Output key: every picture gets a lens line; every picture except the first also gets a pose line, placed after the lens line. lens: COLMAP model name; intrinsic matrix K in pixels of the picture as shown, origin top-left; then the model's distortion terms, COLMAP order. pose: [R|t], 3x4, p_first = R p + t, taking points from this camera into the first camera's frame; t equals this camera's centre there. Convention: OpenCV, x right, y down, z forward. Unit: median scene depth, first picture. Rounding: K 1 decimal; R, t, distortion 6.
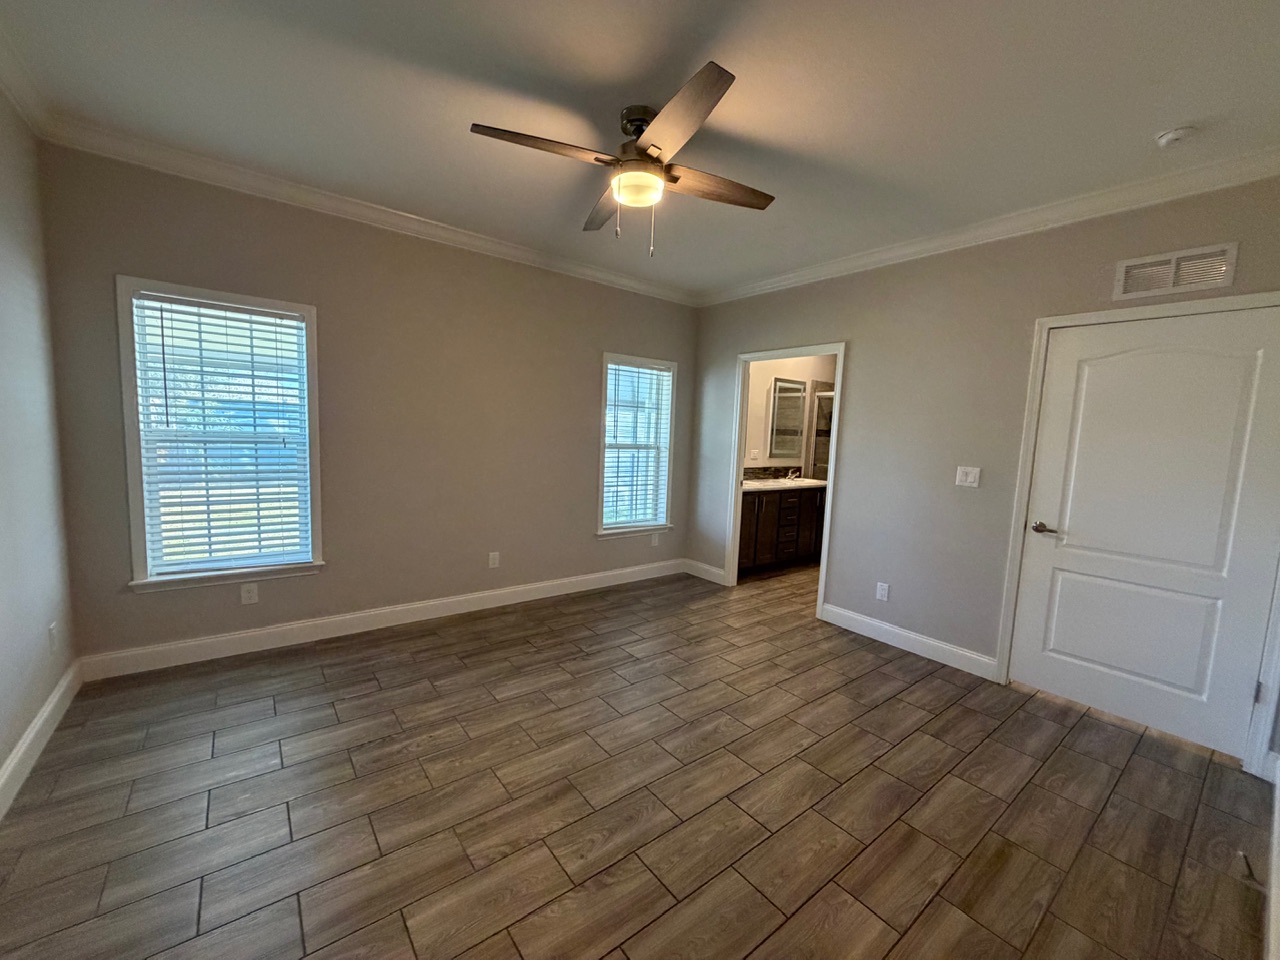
lens RADIAL K [[510.4, 0, 643.3], [0, 510.4, 478.1], [0, 0, 1]] dist [0.000684, -0.001241]
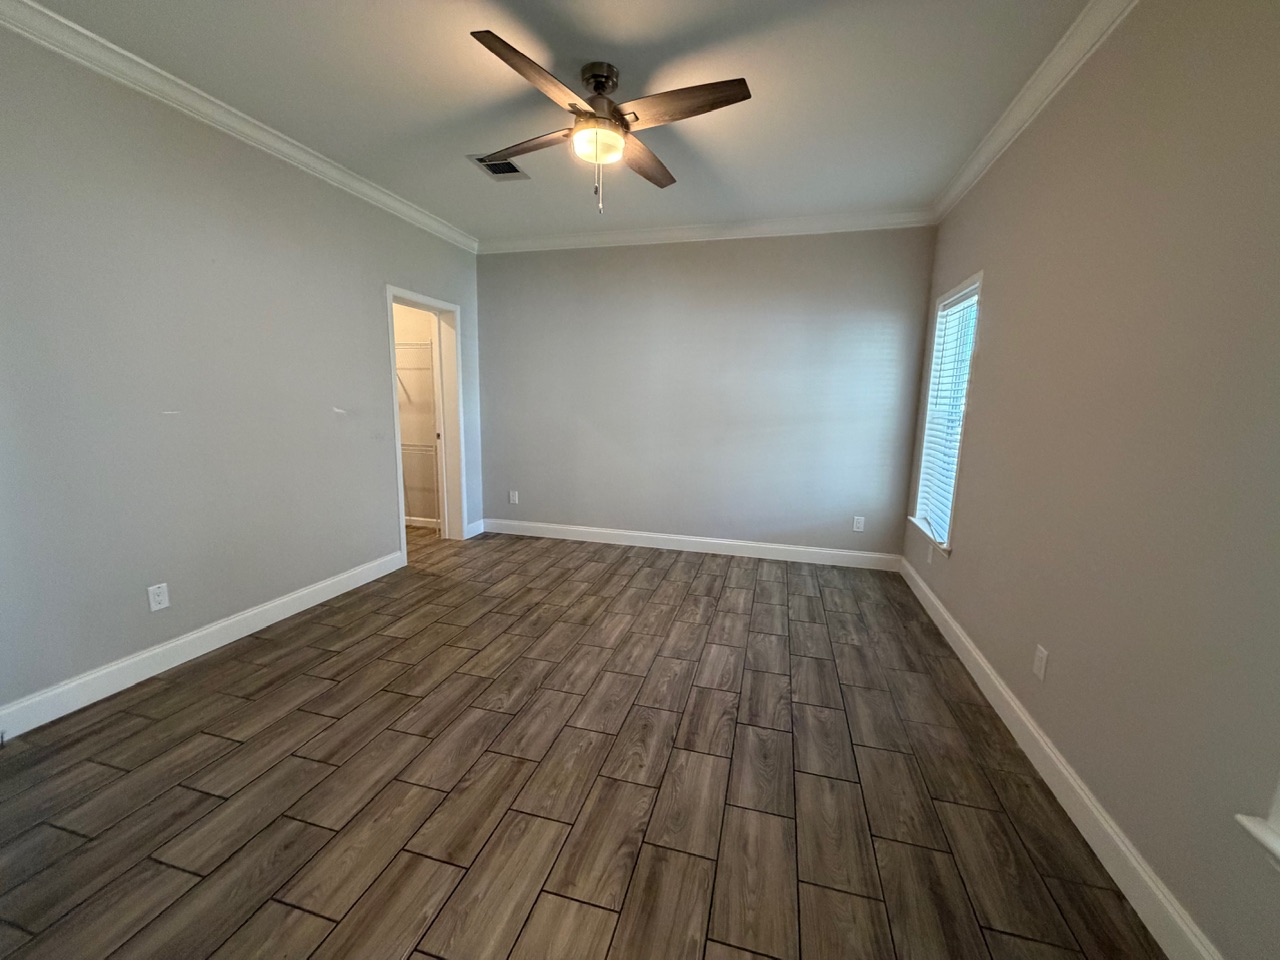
lens RADIAL K [[510.4, 0, 637.8], [0, 510.4, 480.1], [0, 0, 1]] dist [0.000684, -0.001241]
pose [[-0.805027, 0.035683, -0.592164, 0.494582], [-0.107702, 0.972810, 0.205038, -0.114216], [0.583379, 0.228839, -0.779296, 1.772137]]
